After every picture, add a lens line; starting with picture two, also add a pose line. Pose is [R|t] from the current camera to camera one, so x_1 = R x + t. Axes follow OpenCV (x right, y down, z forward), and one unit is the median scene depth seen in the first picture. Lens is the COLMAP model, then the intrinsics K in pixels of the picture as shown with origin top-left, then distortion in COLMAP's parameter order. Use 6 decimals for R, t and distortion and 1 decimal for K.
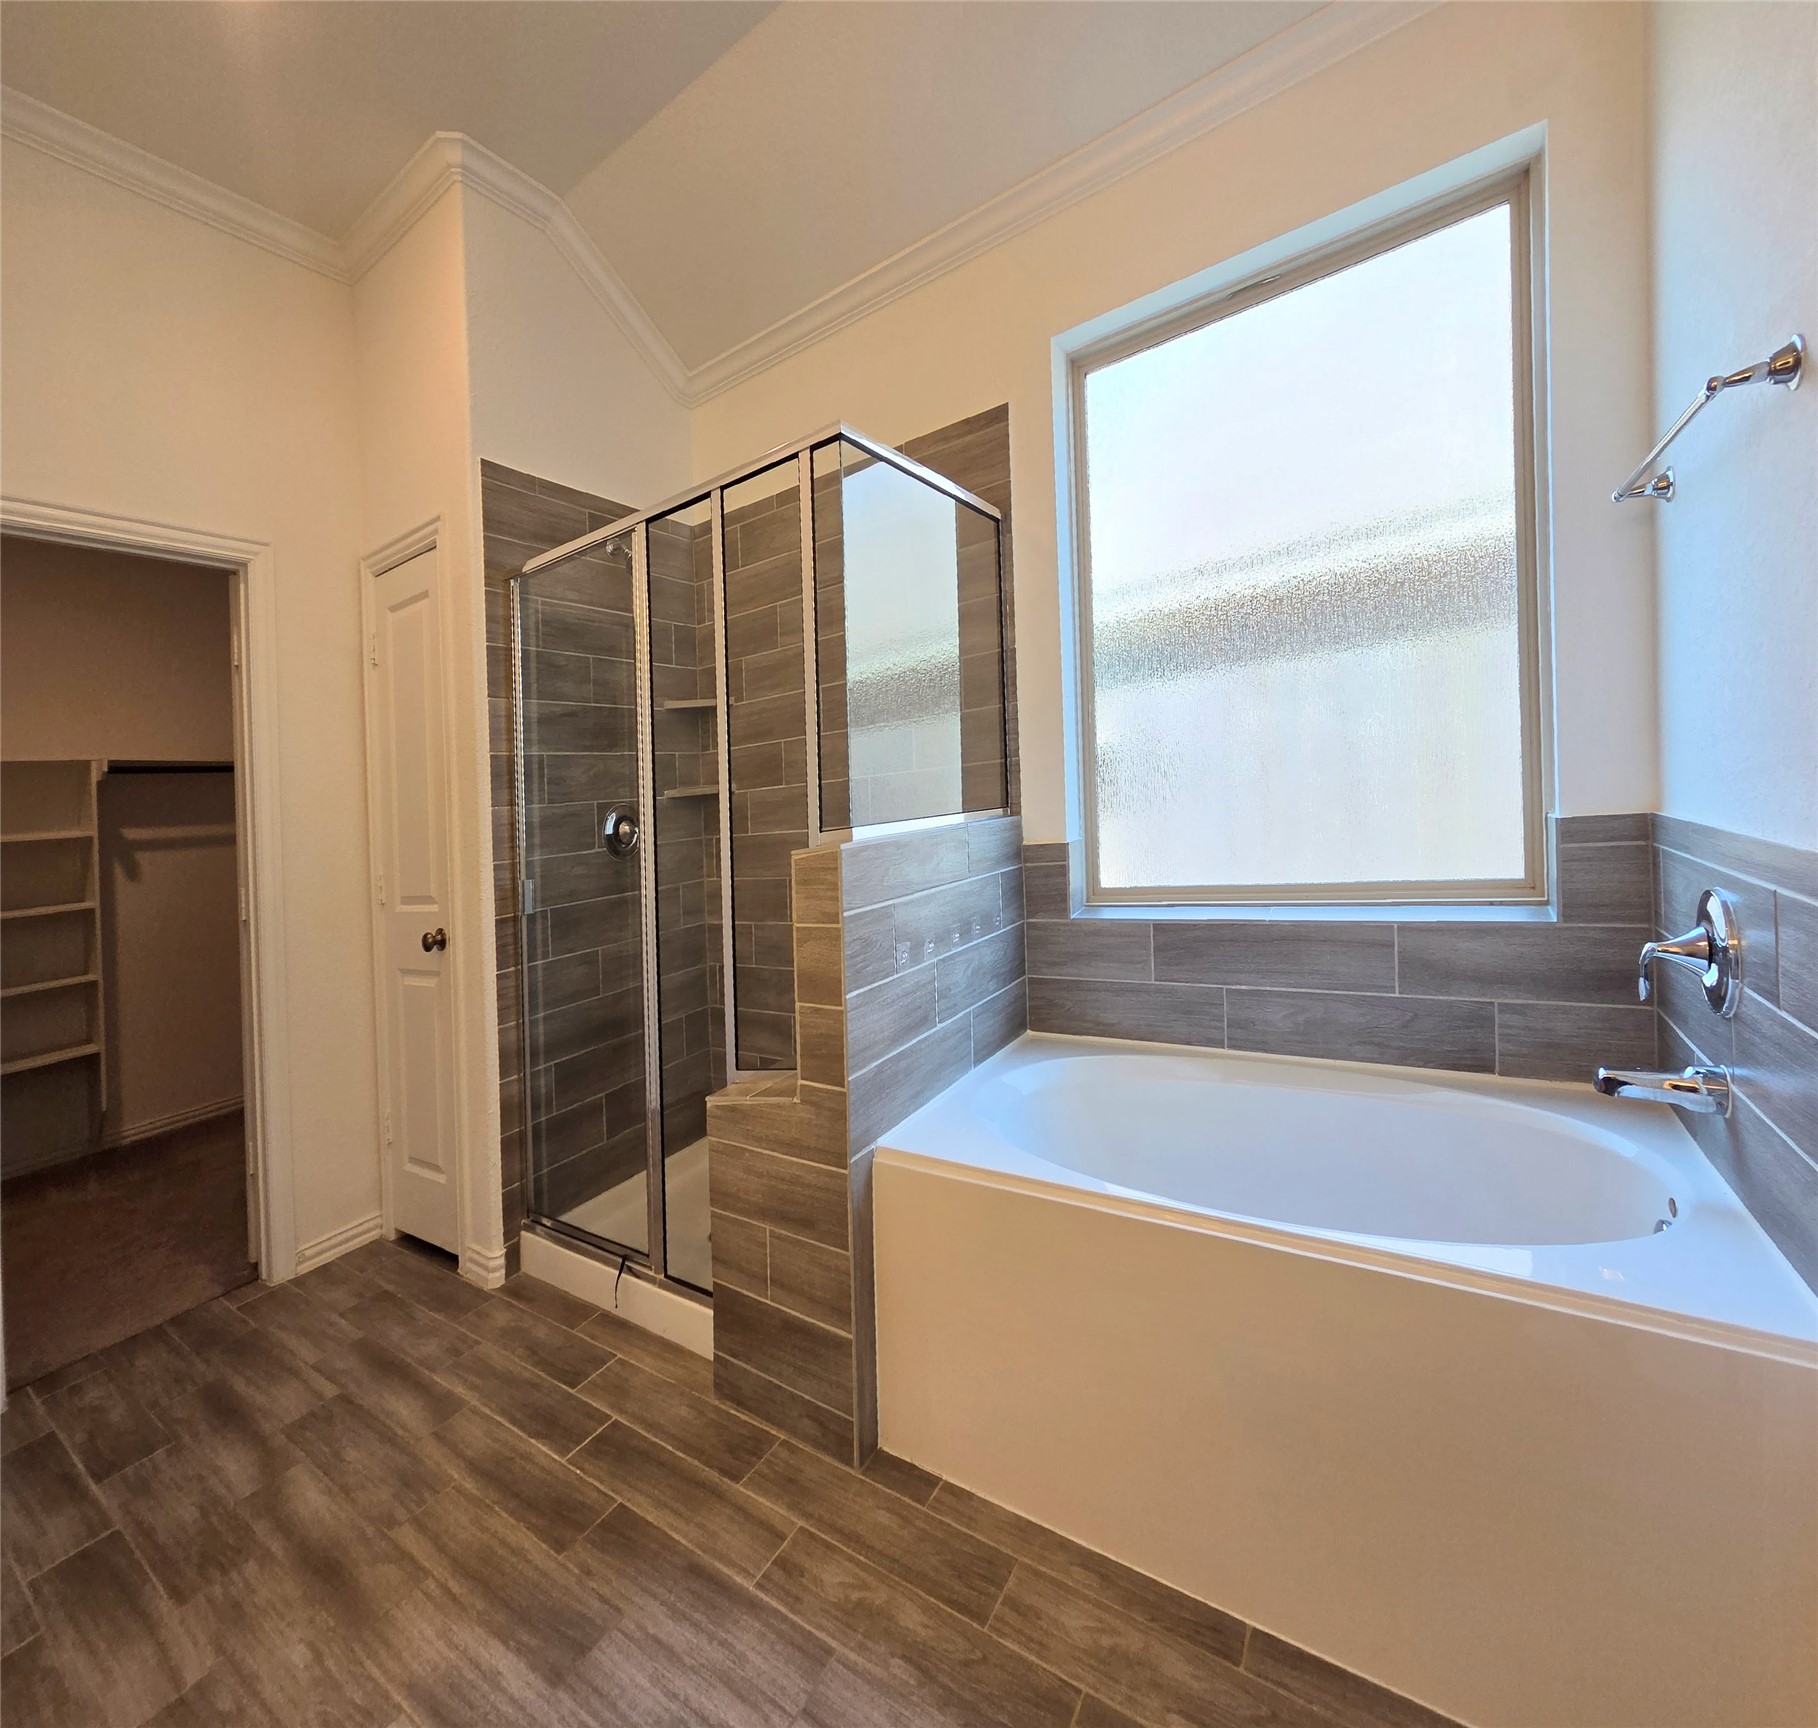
lens RADIAL K [[963.6, 0, 909.0], [0, 963.6, 814.3], [0, 0, 1]] dist [0.000899, 0.000732]
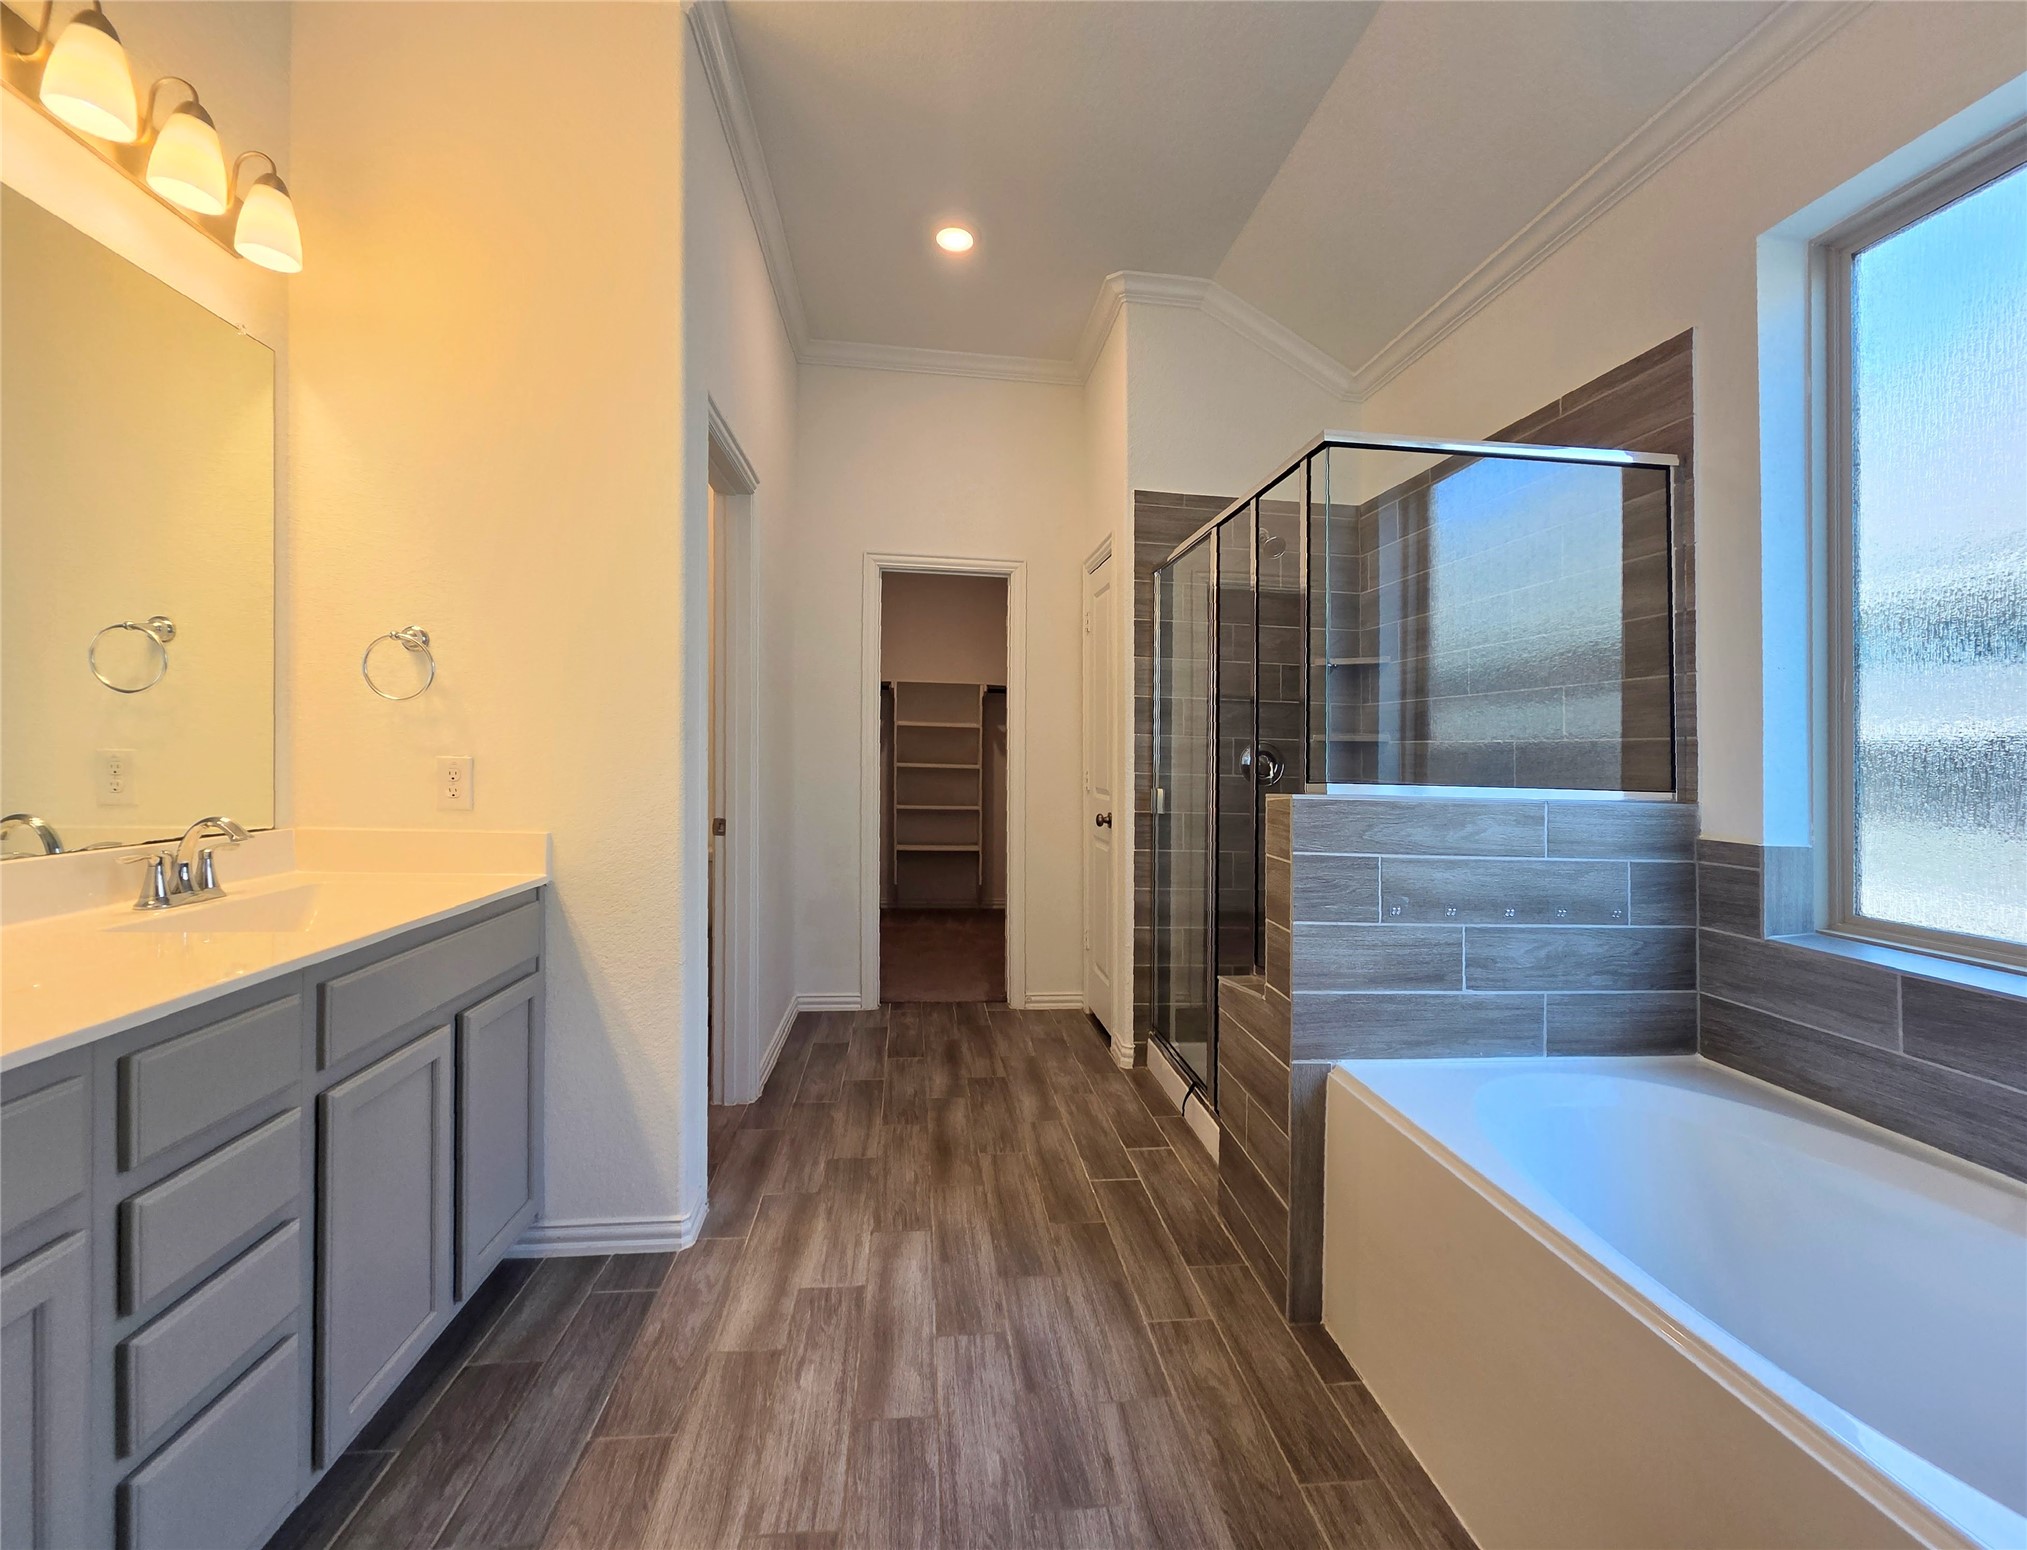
lens RADIAL K [[877.1, 0, 1013.5], [0, 877.1, 775.0], [0, 0, 1]] dist [0.000955, 0.000296]
pose [[0.625879, 0.135282, -0.768097, 0.476379], [-0.101263, 0.990601, 0.091957, -0.050018], [0.773318, 0.020226, 0.633696, 0.045136]]
